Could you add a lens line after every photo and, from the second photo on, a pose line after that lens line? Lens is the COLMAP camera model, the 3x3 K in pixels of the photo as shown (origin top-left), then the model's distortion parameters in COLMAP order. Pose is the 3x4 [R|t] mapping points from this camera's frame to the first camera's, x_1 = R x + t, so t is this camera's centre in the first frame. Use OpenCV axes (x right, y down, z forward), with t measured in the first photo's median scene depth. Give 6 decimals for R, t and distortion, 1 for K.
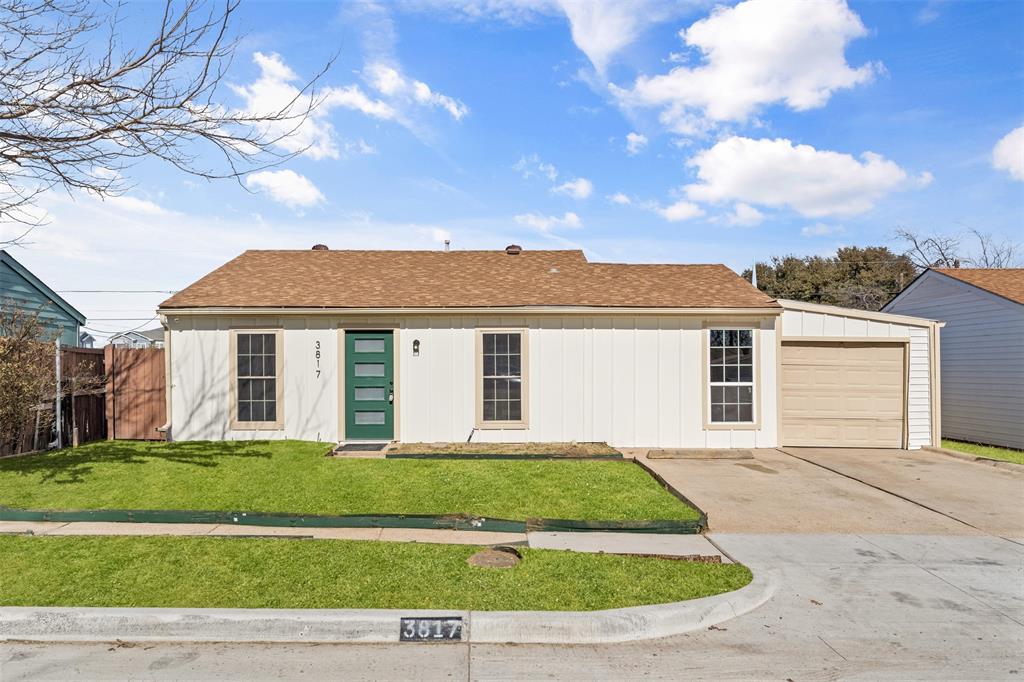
lens RADIAL K [[781.3, 0, 511.9], [0, 781.3, 365.2], [0, 0, 1]] dist [-0.000625, 0.000930]
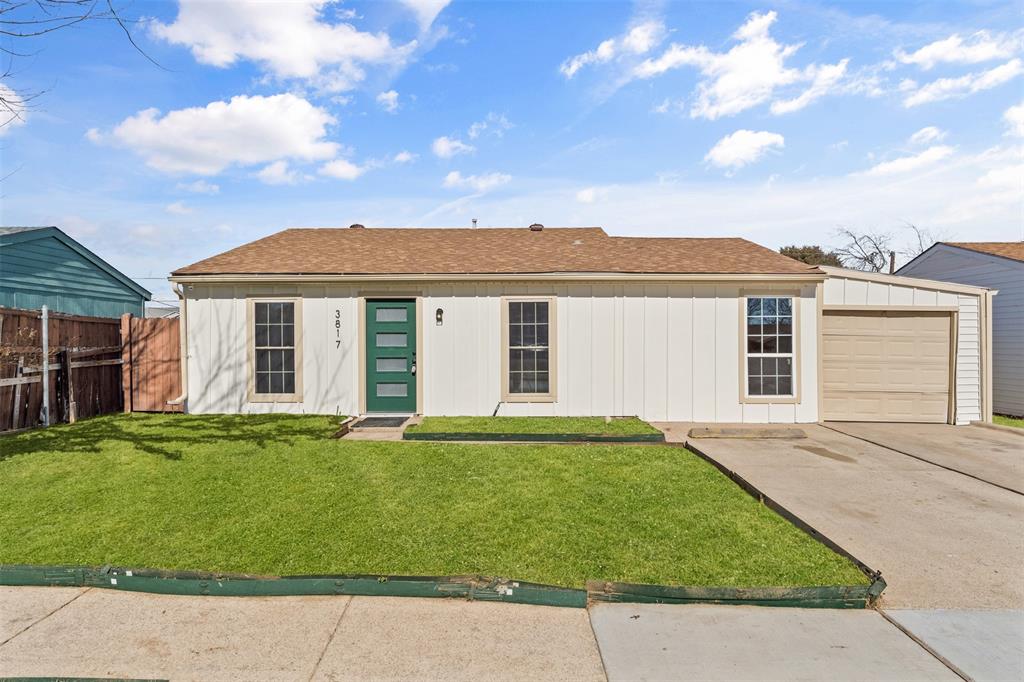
lens RADIAL K [[580.7, 0, 512.0], [0, 580.7, 341.0], [0, 0, 1]] dist [-0.002654, -0.000089]
pose [[0.999664, 0.000969, -0.025906, -0.014890], [-0.000807, 0.999980, 0.006272, 0.002676], [0.025912, -0.006249, 0.999645, 0.288339]]
